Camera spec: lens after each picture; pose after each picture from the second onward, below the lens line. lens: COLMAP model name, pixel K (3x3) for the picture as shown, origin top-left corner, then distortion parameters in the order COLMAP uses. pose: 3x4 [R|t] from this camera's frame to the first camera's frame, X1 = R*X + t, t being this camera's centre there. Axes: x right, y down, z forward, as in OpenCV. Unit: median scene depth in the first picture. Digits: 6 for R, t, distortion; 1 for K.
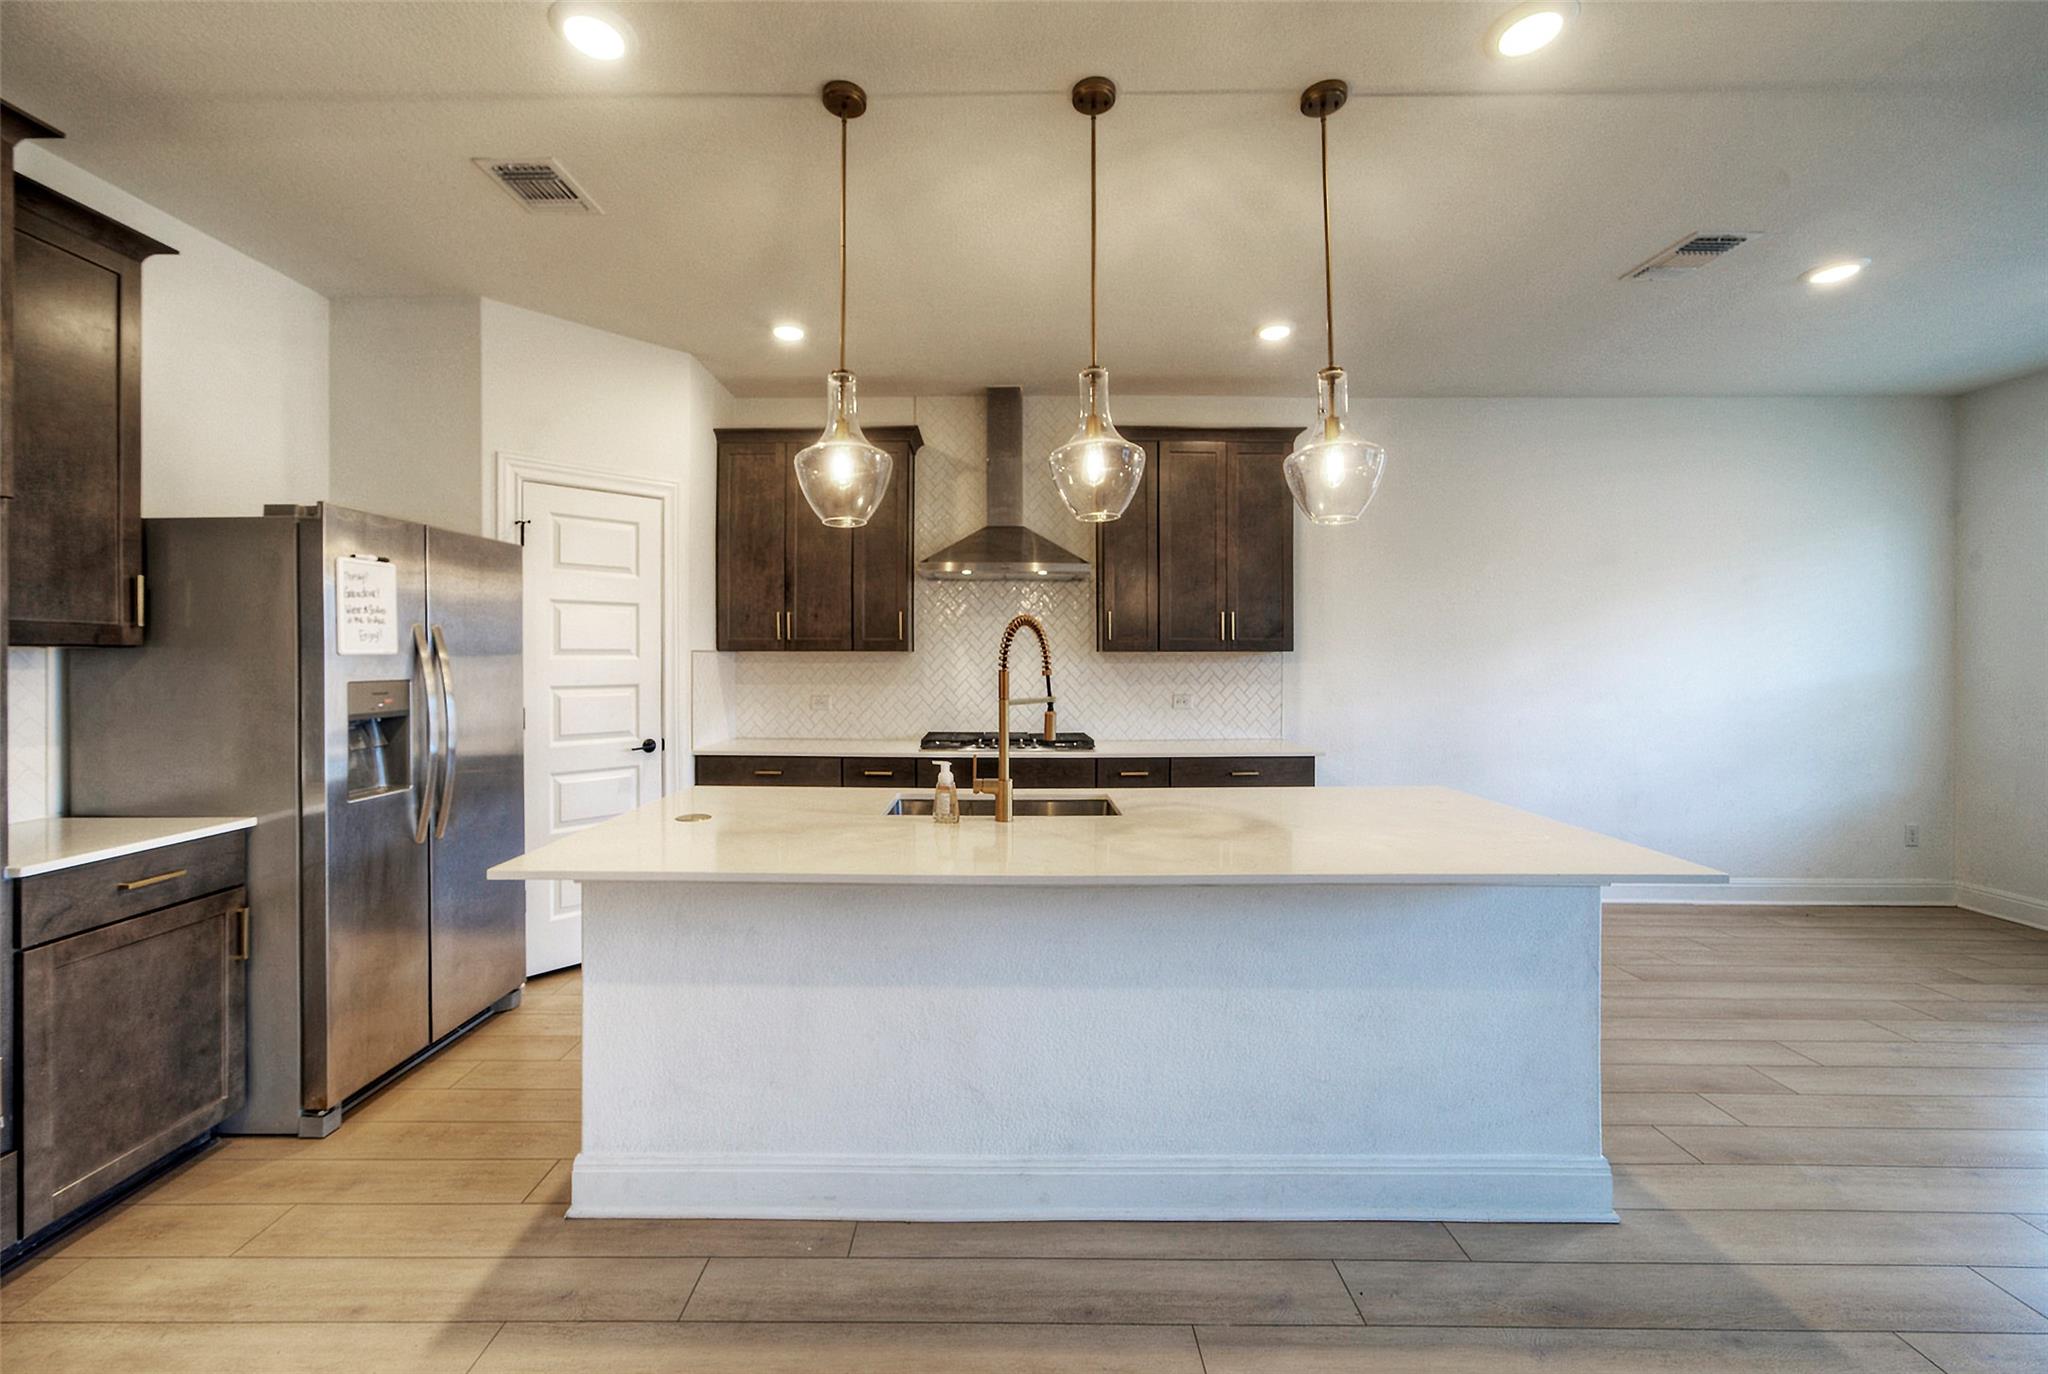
lens RADIAL K [[783.5, 0, 910.0], [0, 783.5, 655.8], [0, 0, 1]] dist [0.001619, 0.000234]
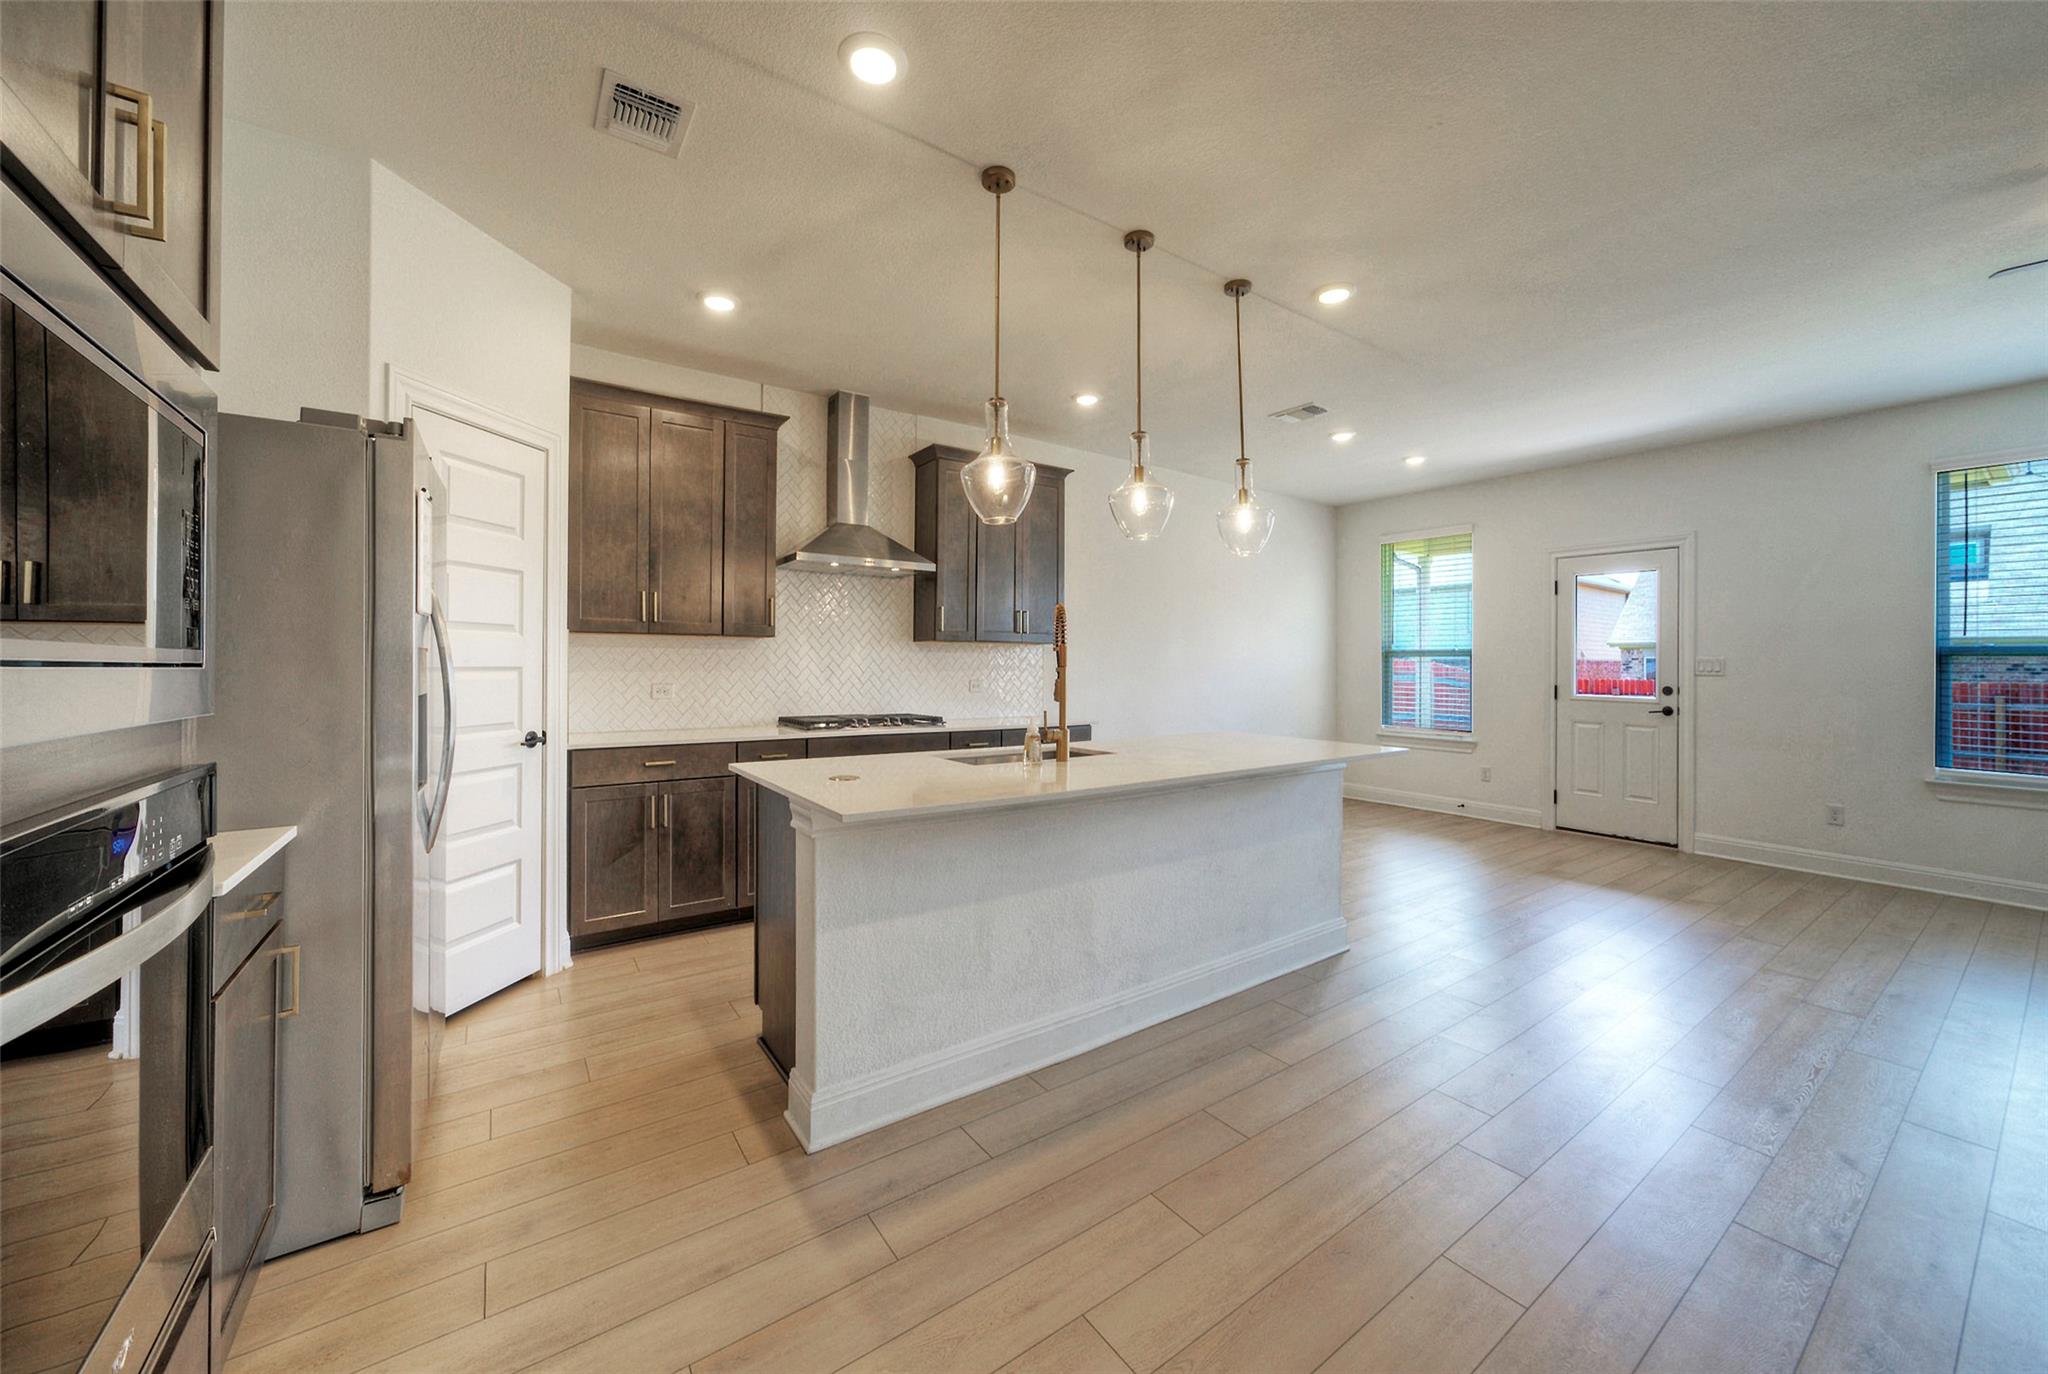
lens RADIAL K [[813.1, 0, 1016.1], [0, 813.1, 658.1], [0, 0, 1]] dist [0.000216, 0.000241]
pose [[0.798251, 0.005743, 0.602298, -0.495011], [-0.006331, 0.999979, -0.001144, 0.026564], [-0.602292, -0.002900, 0.798271, -0.023465]]
